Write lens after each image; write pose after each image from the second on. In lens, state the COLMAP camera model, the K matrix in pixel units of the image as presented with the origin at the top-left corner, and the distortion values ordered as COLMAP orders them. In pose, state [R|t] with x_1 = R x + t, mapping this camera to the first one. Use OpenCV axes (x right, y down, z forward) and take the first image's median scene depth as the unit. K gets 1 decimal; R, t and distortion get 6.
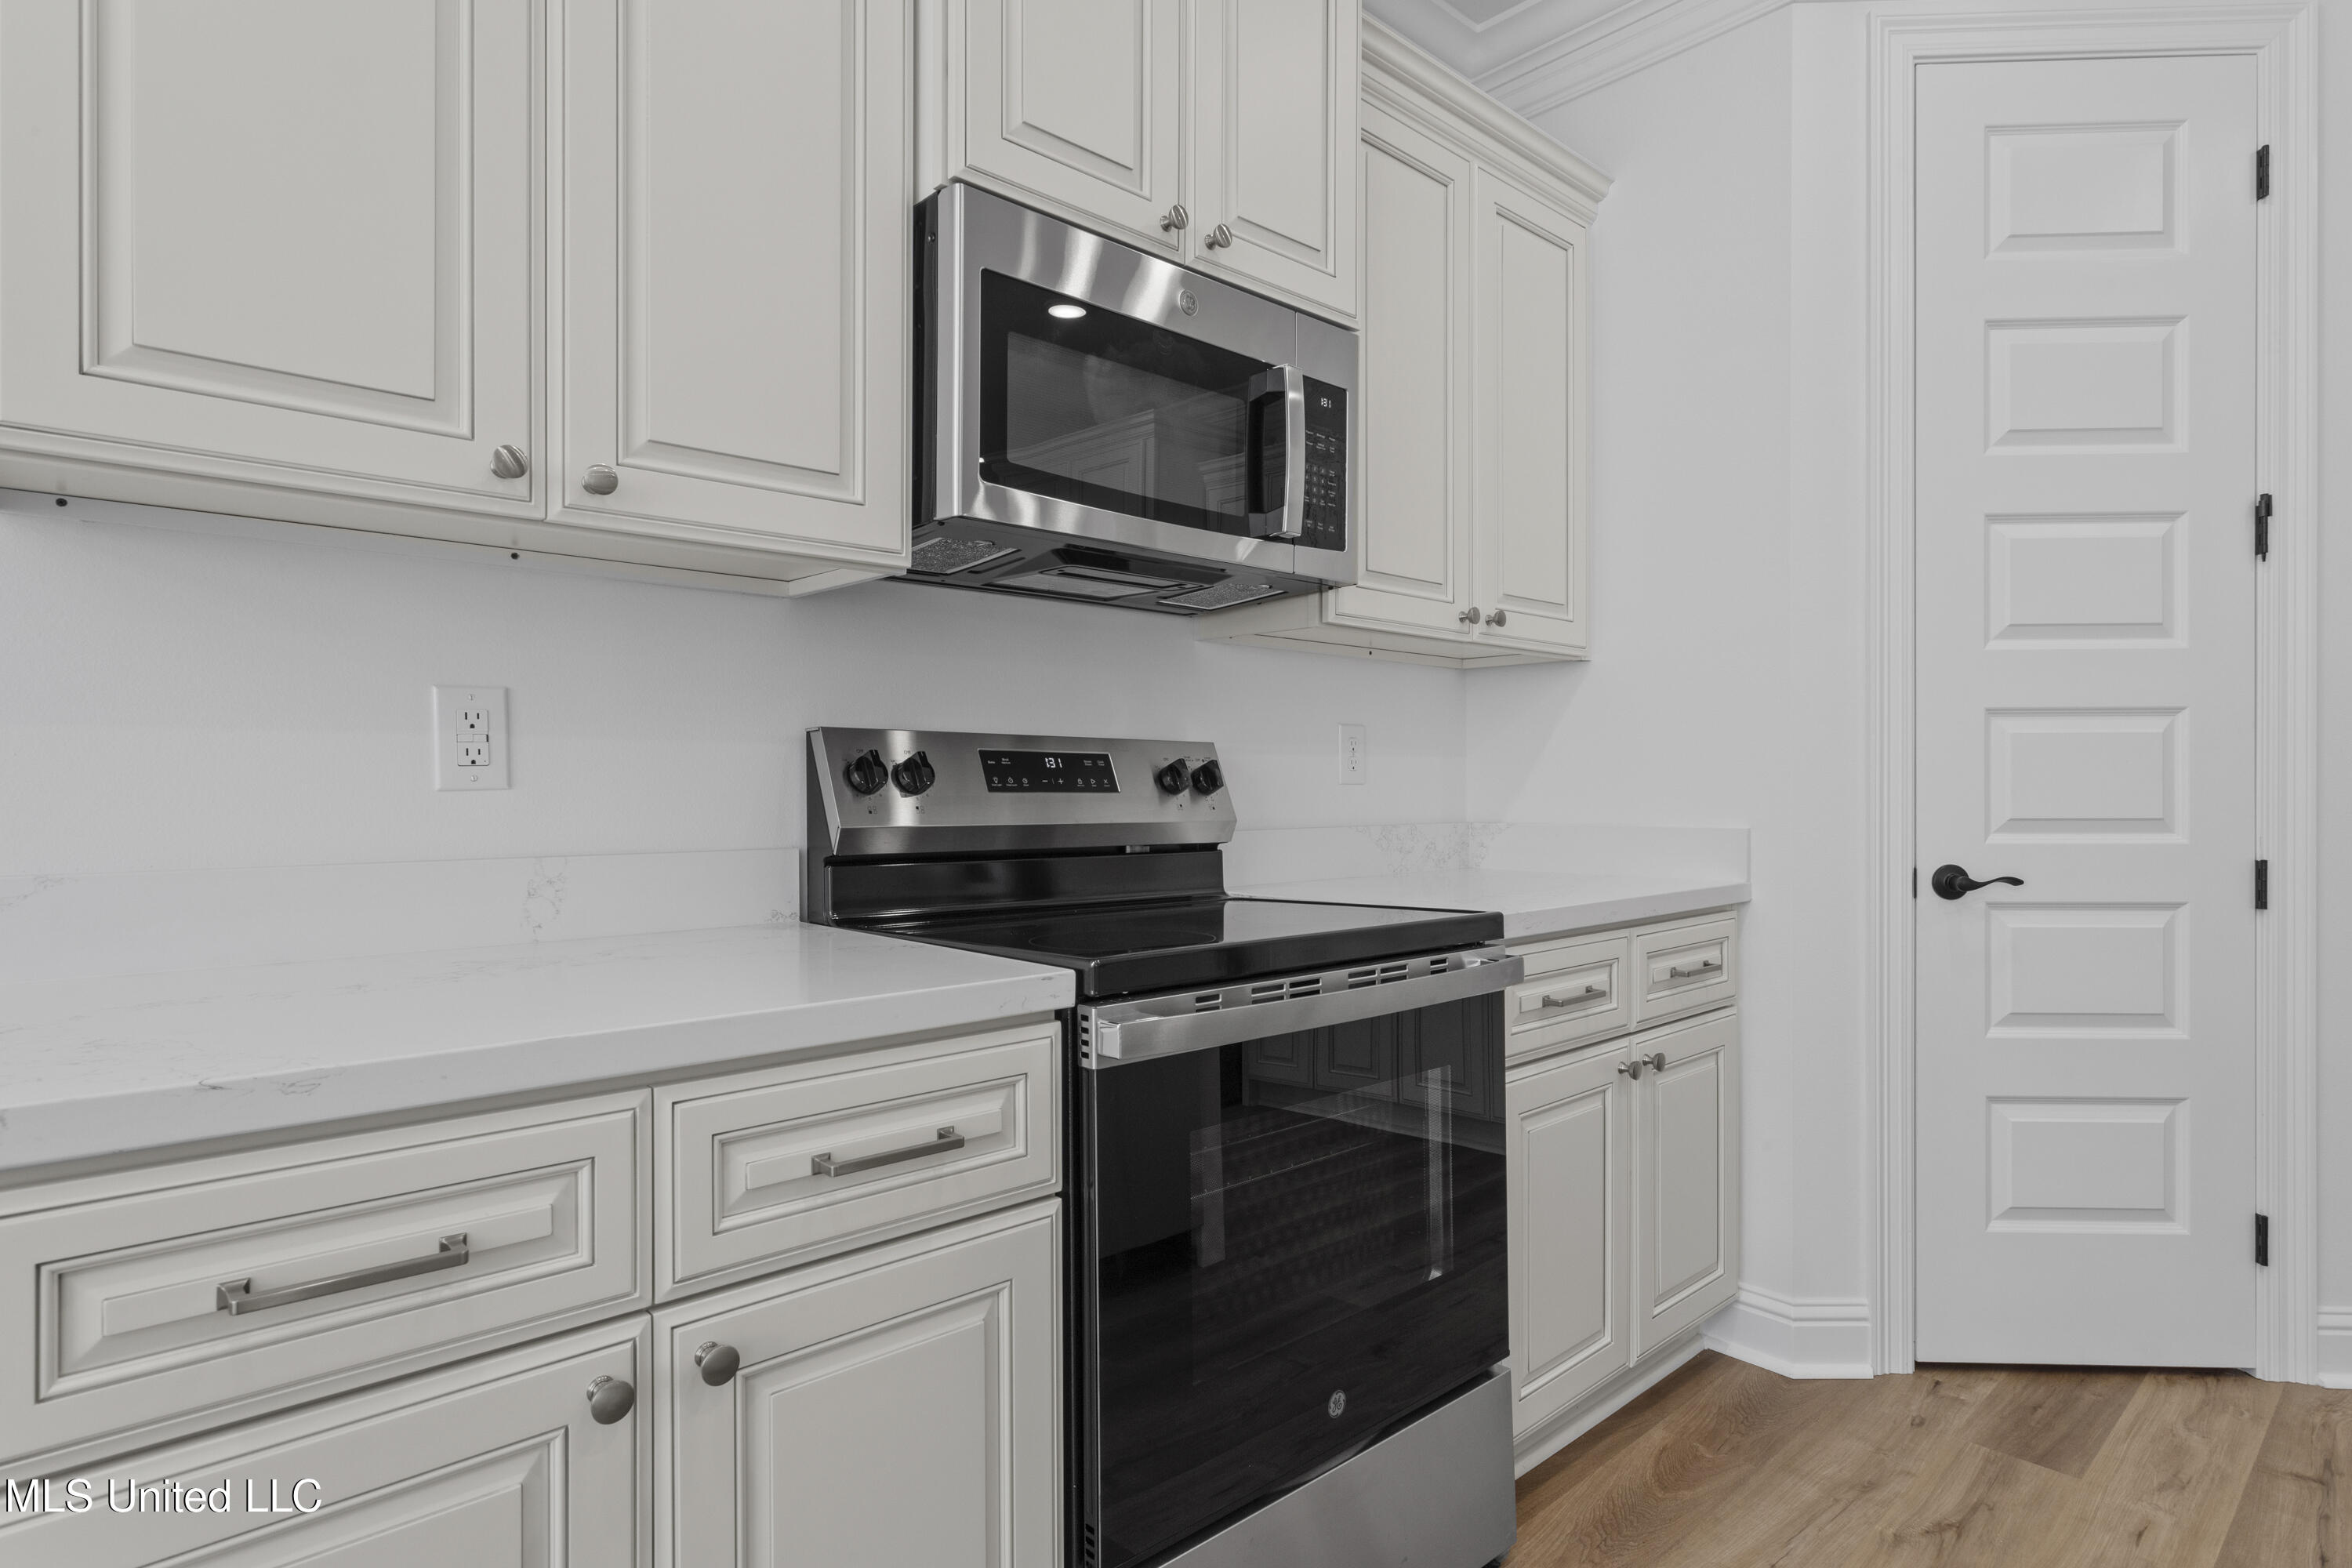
lens RADIAL K [[1239.1, 0, 1176.0], [0, 1239.1, 784.0], [0, 0, 1]] dist [-0.001416, 0.001526]
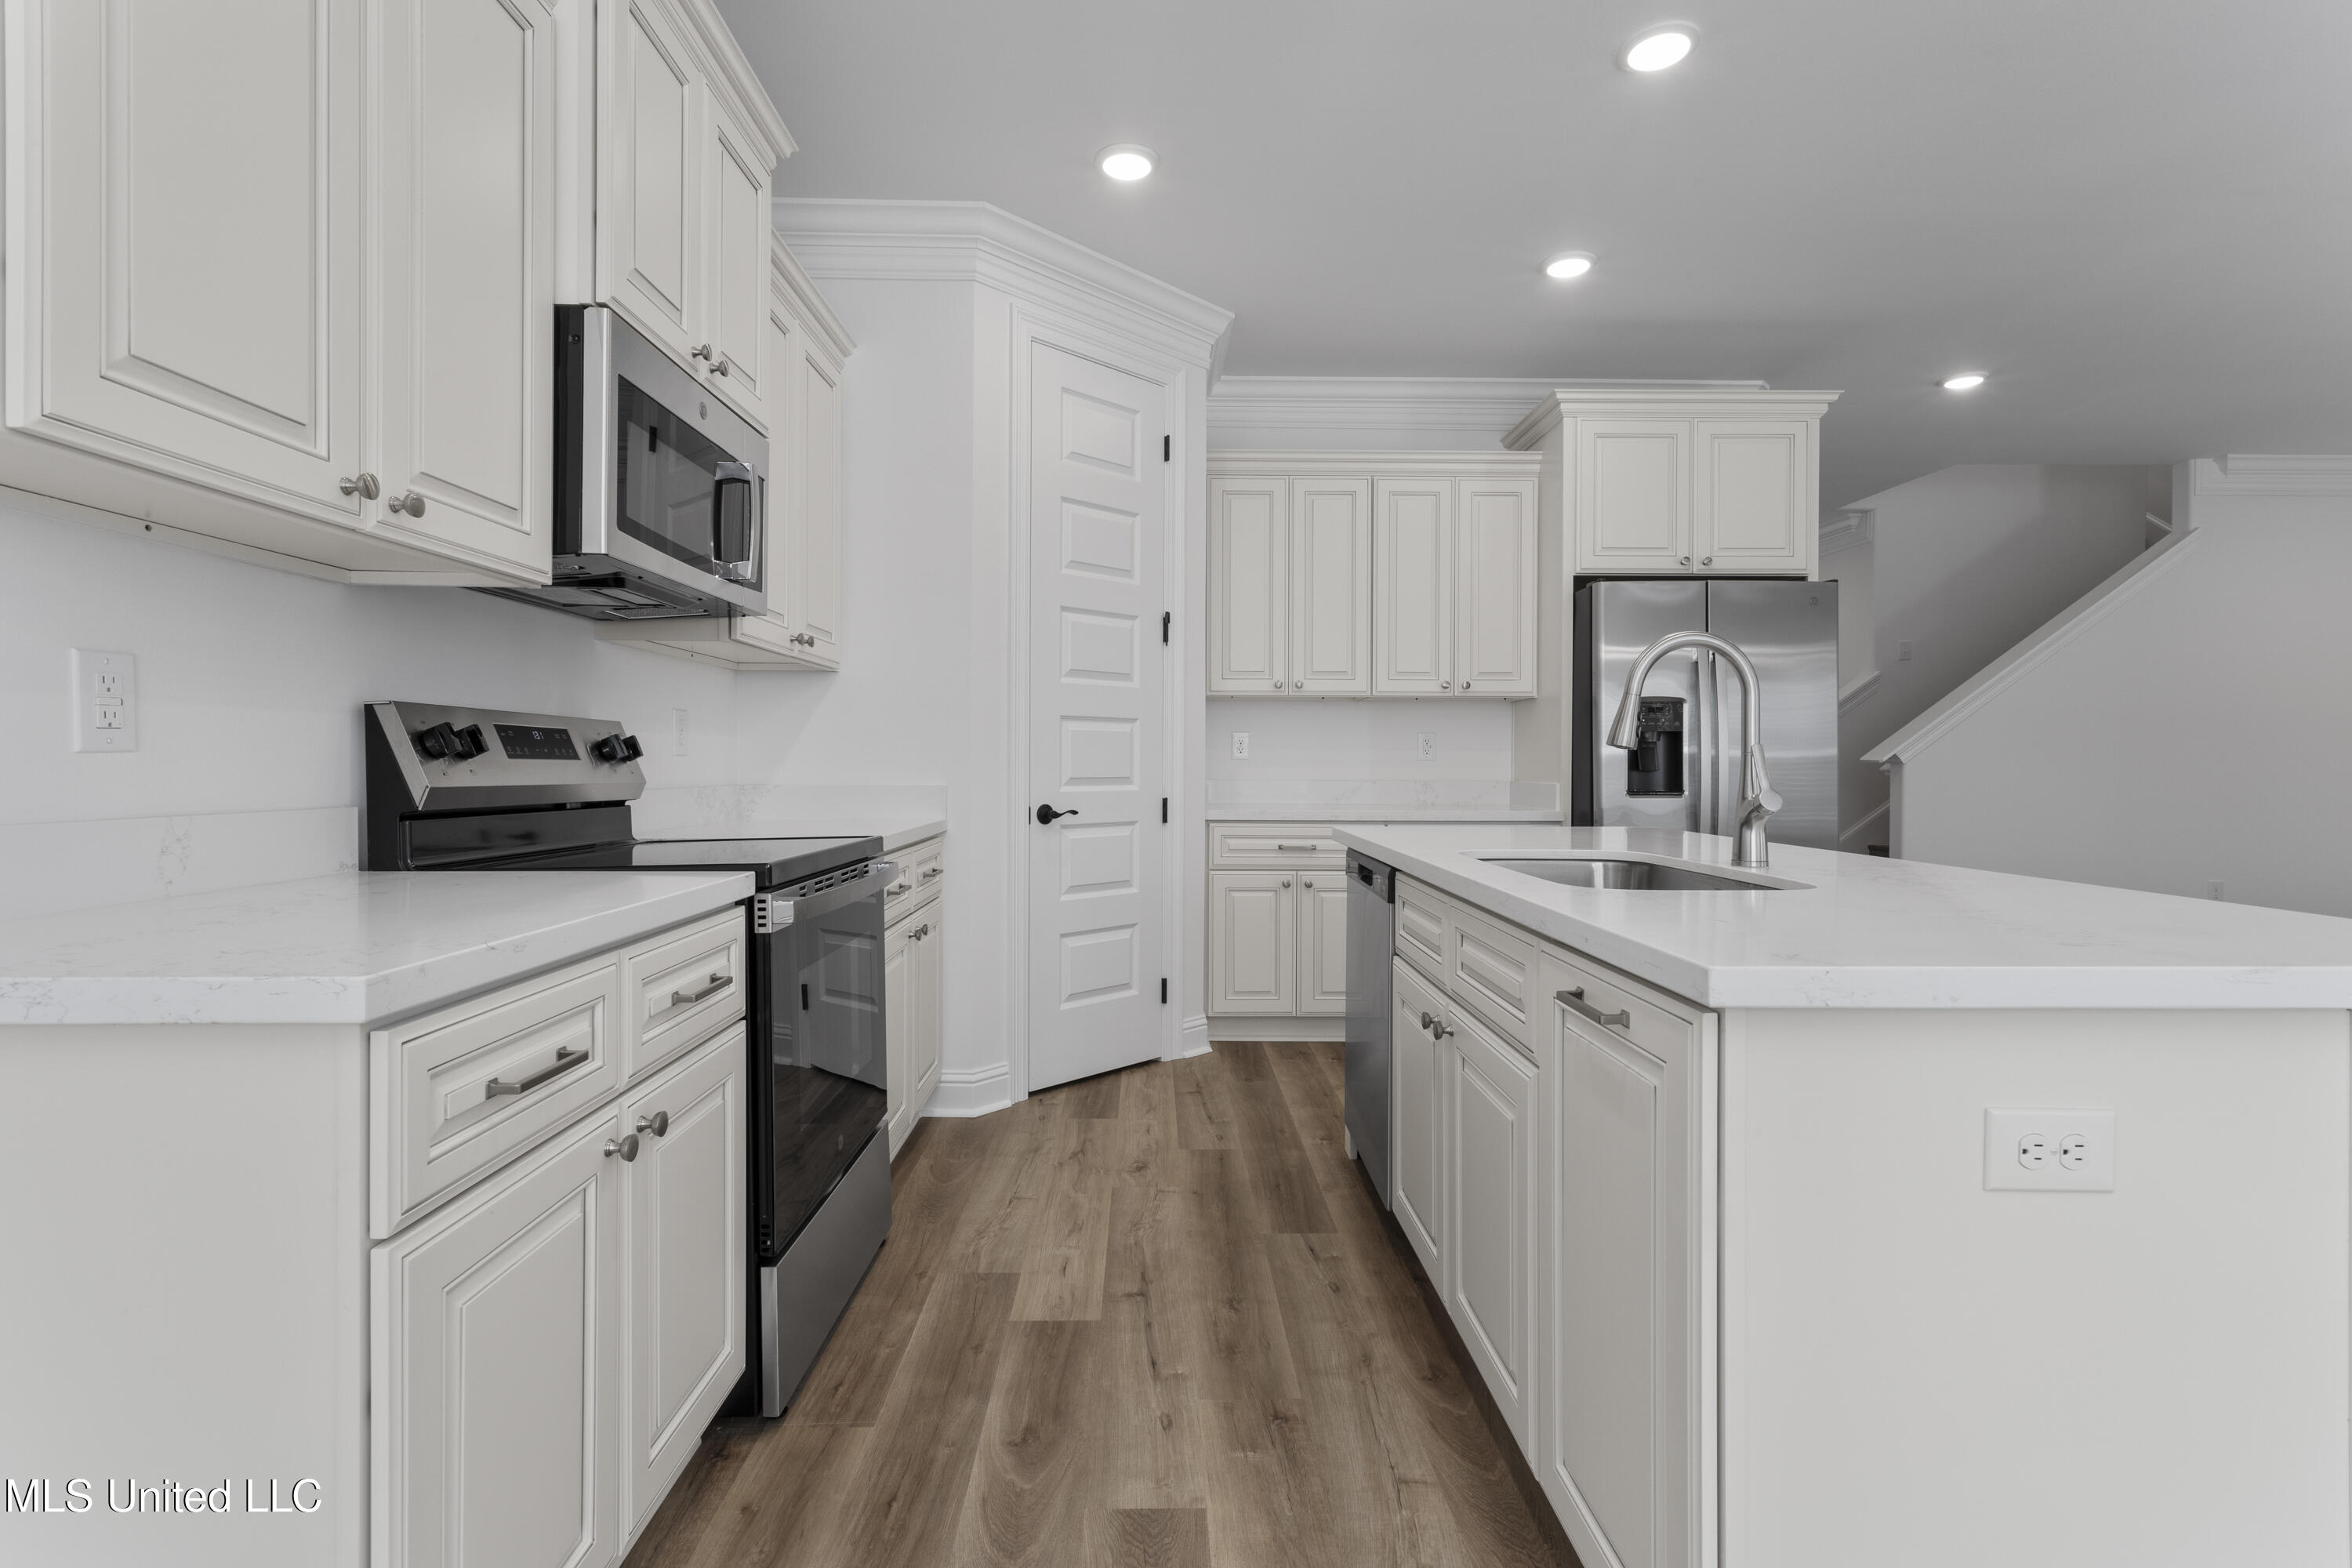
lens RADIAL K [[1116.9, 0, 1175.6], [0, 1116.9, 770.4], [0, 0, 1]] dist [-0.001023, 0.000249]
pose [[0.658916, -0.001651, 0.752215, -0.498421], [-0.004471, 0.999971, 0.006112, 0.007796], [-0.752204, -0.007390, 0.658889, -0.201619]]
